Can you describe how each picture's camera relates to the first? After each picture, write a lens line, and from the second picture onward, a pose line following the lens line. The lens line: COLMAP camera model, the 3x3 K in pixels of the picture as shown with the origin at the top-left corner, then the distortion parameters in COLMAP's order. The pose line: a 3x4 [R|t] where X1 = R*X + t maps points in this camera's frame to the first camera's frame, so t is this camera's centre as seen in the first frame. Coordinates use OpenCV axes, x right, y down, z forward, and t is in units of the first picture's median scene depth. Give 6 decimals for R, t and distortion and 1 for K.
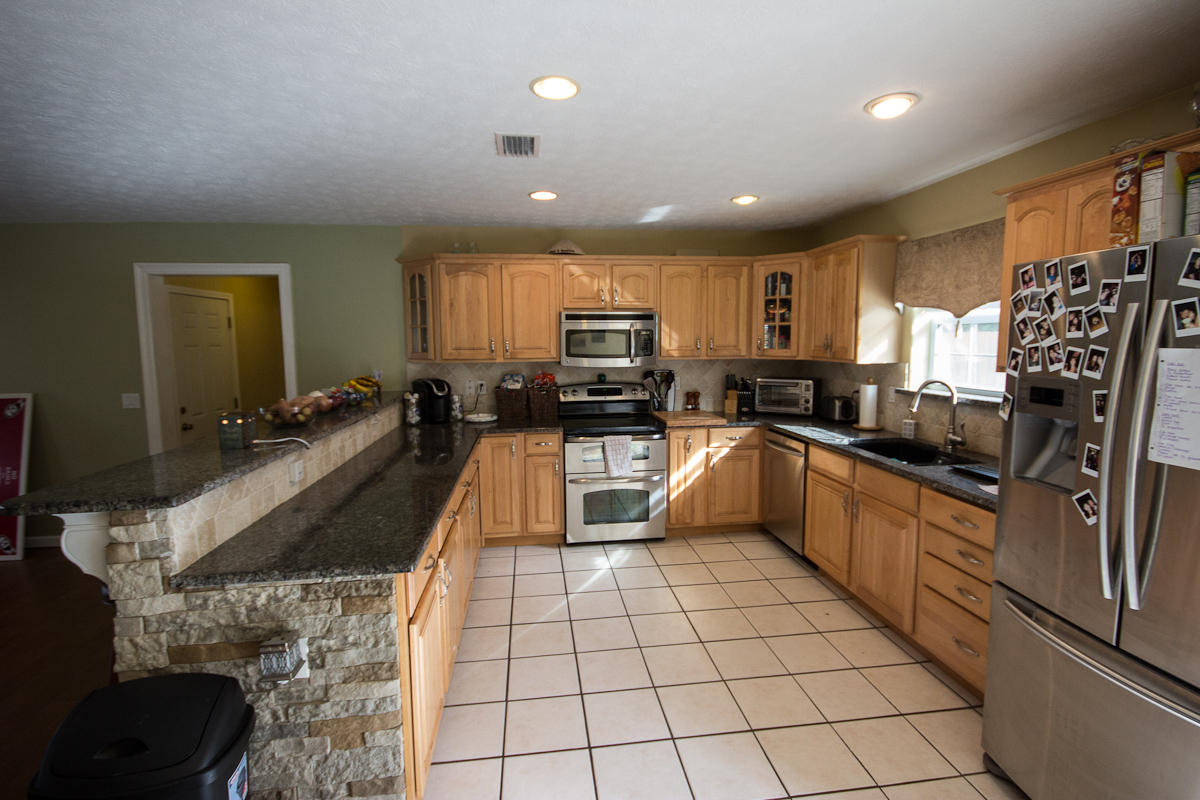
lens RADIAL K [[555.7, 0, 601.7], [0, 555.7, 398.5], [0, 0, 1]] dist [-0.000038, 0.000505]
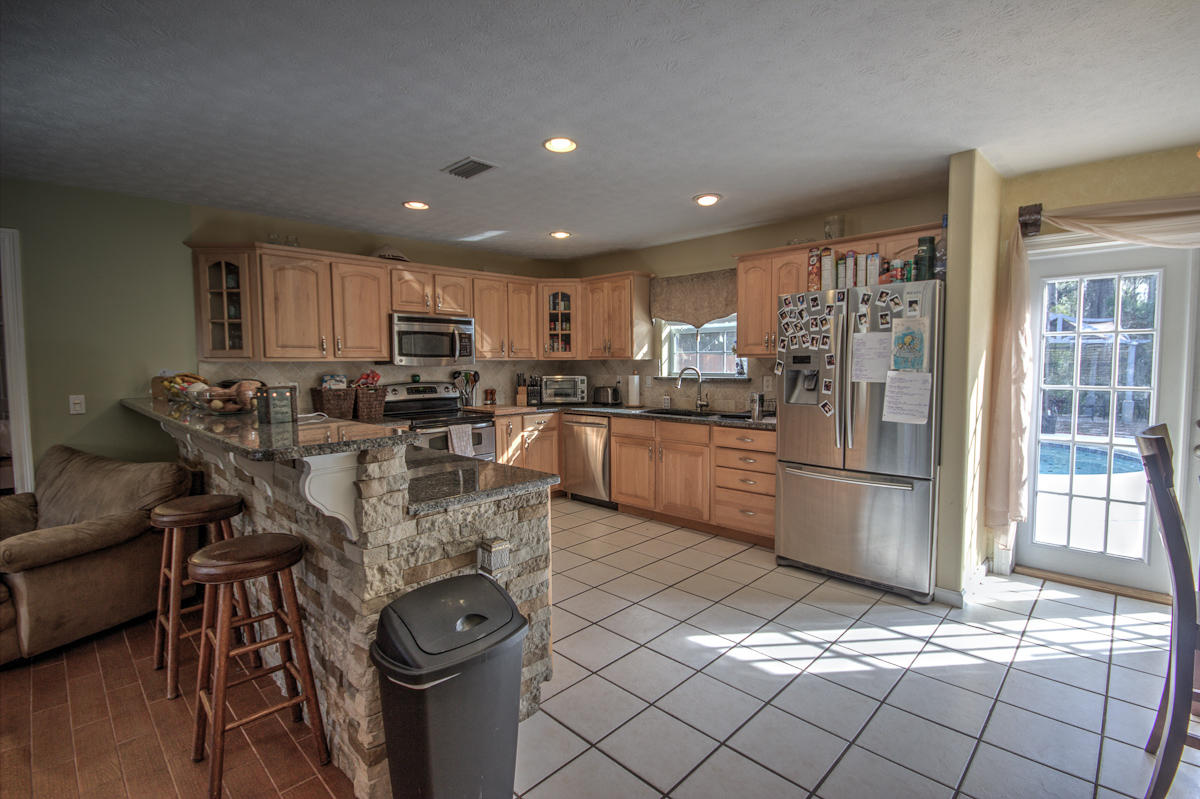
lens RADIAL K [[555.7, 0, 597.8], [0, 555.7, 398.4], [0, 0, 1]] dist [-0.000038, 0.000505]
pose [[0.789028, -0.037119, 0.613235, -0.529951], [0.064838, 0.997630, -0.023039, 0.068546], [-0.610927, 0.057939, 0.789564, -0.074019]]
